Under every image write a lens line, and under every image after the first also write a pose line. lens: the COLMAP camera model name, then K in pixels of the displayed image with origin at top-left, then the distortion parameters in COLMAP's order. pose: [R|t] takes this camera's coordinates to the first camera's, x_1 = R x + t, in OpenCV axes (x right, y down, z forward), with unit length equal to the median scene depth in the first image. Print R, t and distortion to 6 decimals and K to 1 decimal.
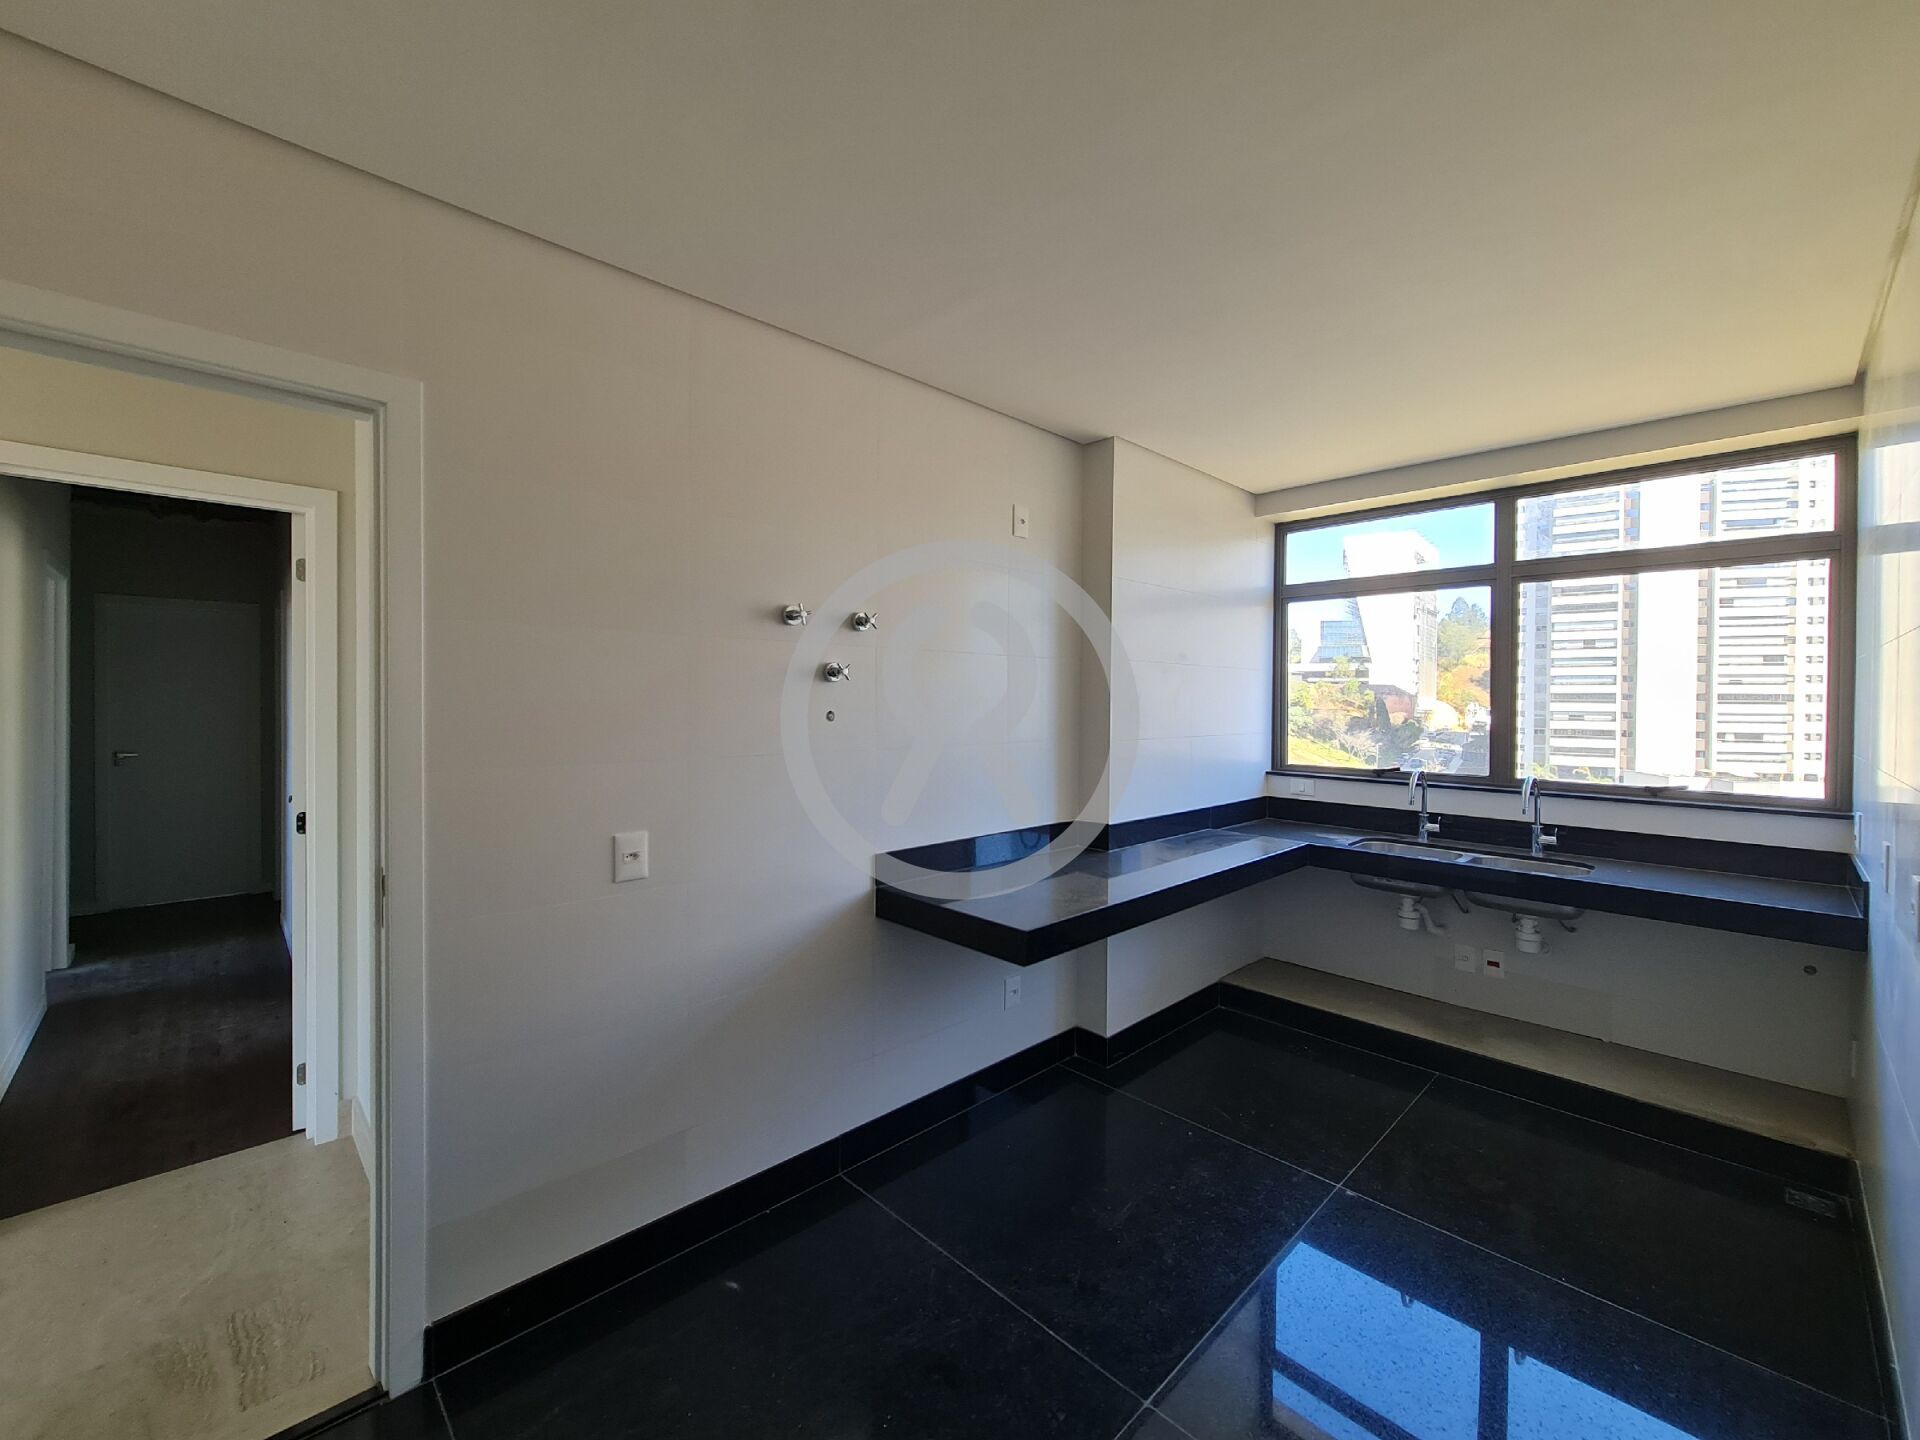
lens RADIAL K [[783.0, 0, 953.8], [0, 783.0, 708.5], [0, 0, 1]] dist [-0.006318, 0.004120]
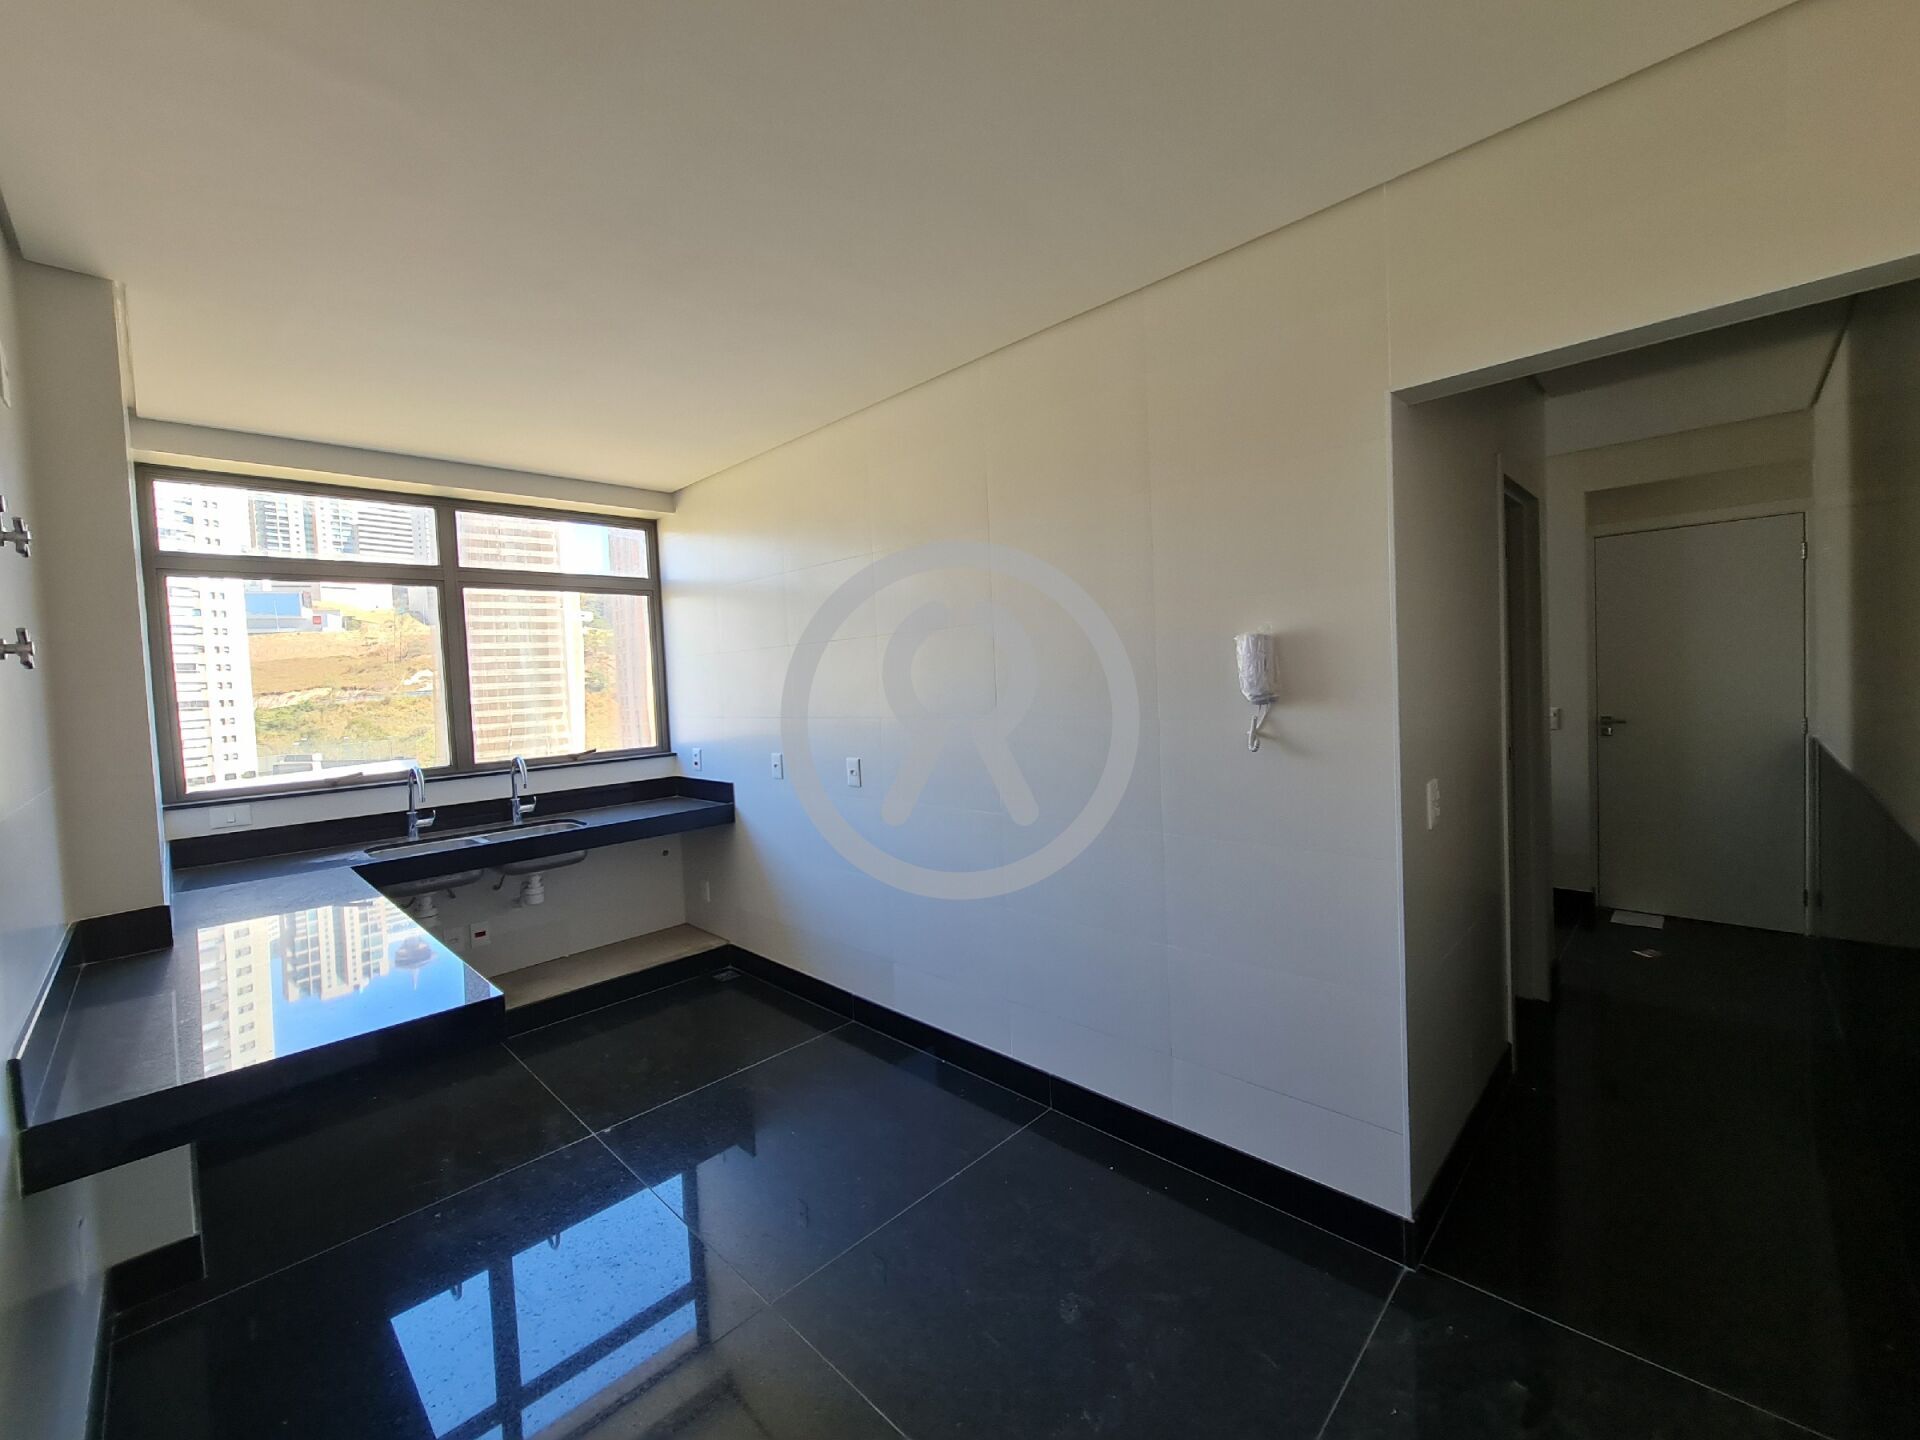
lens RADIAL K [[783.0, 0, 953.8], [0, 783.0, 708.5], [0, 0, 1]] dist [-0.006318, 0.004120]
pose [[-0.020986, -0.047047, 0.998672, -0.401964], [0.057552, 0.997179, 0.048186, -0.003241], [-0.998122, 0.058487, -0.018220, 0.337902]]
